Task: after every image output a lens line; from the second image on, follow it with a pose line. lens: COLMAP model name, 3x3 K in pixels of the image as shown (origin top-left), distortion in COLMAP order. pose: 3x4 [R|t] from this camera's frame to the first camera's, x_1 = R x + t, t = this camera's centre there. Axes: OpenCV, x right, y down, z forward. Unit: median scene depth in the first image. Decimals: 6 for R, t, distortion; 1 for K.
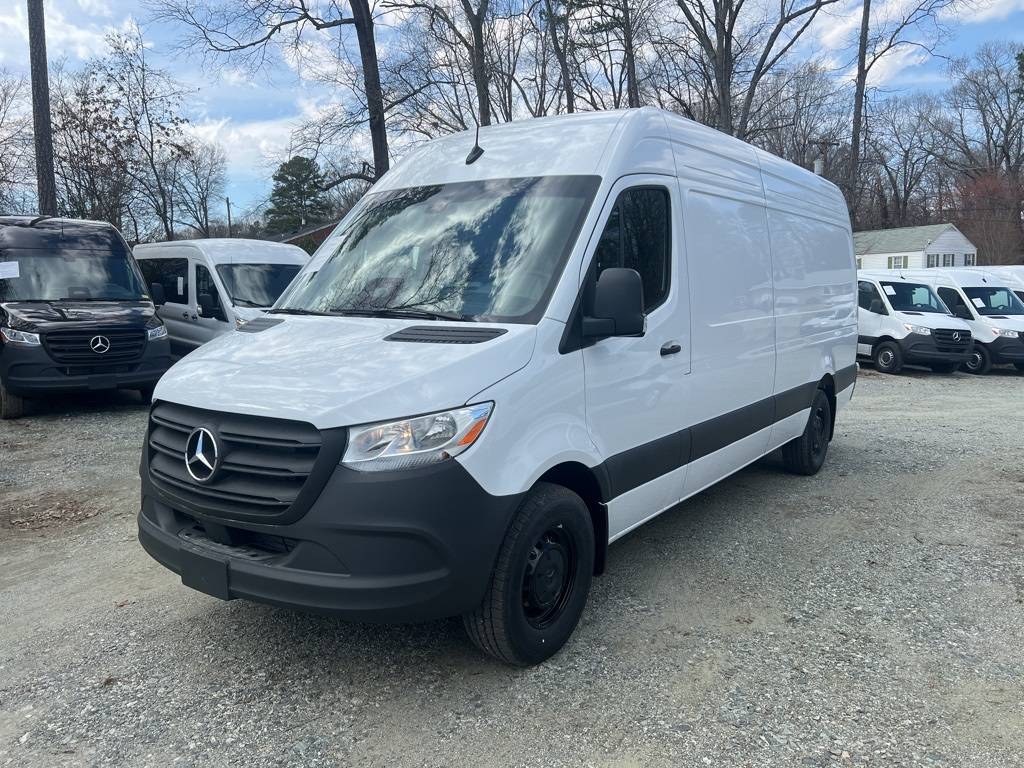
lens RADIAL K [[891.4, 0, 512.0], [0, 891.4, 384.0], [0, 0, 1]] dist [0.000439, -0.003397]
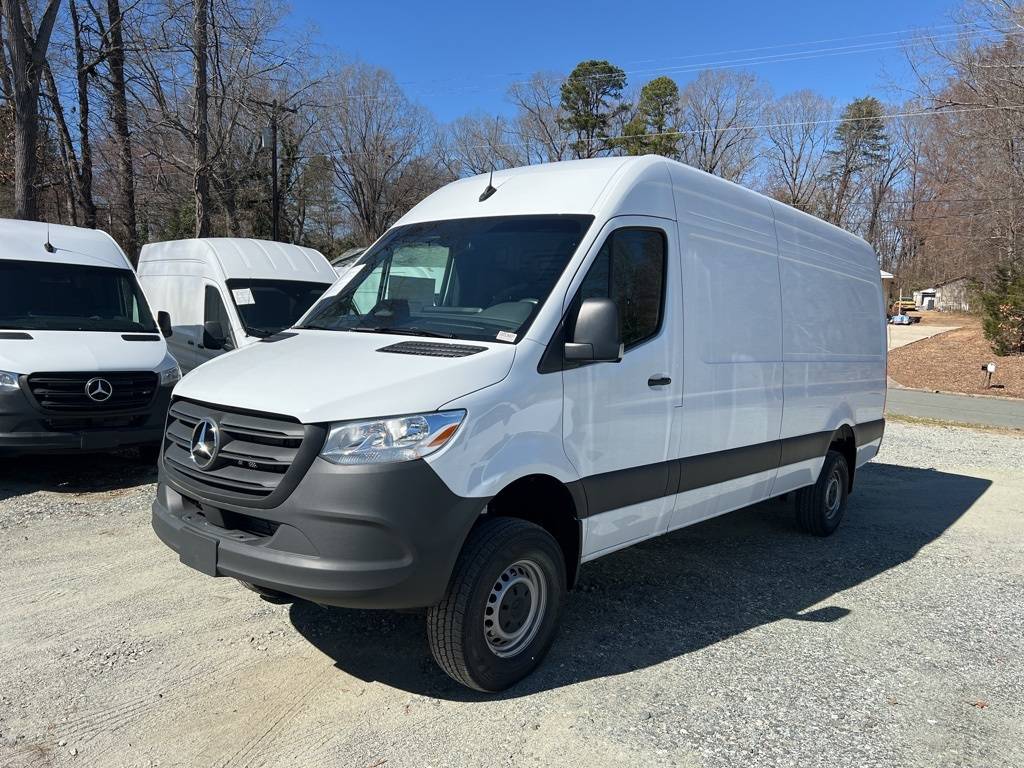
lens RADIAL K [[891.4, 0, 512.0], [0, 891.4, 384.0], [0, 0, 1]] dist [0.000439, -0.003397]
pose [[0.995139, 0.053384, -0.082760, 0.112018], [-0.058183, 0.996694, -0.056702, 0.041812], [0.079459, 0.061241, 0.994955, -0.075120]]
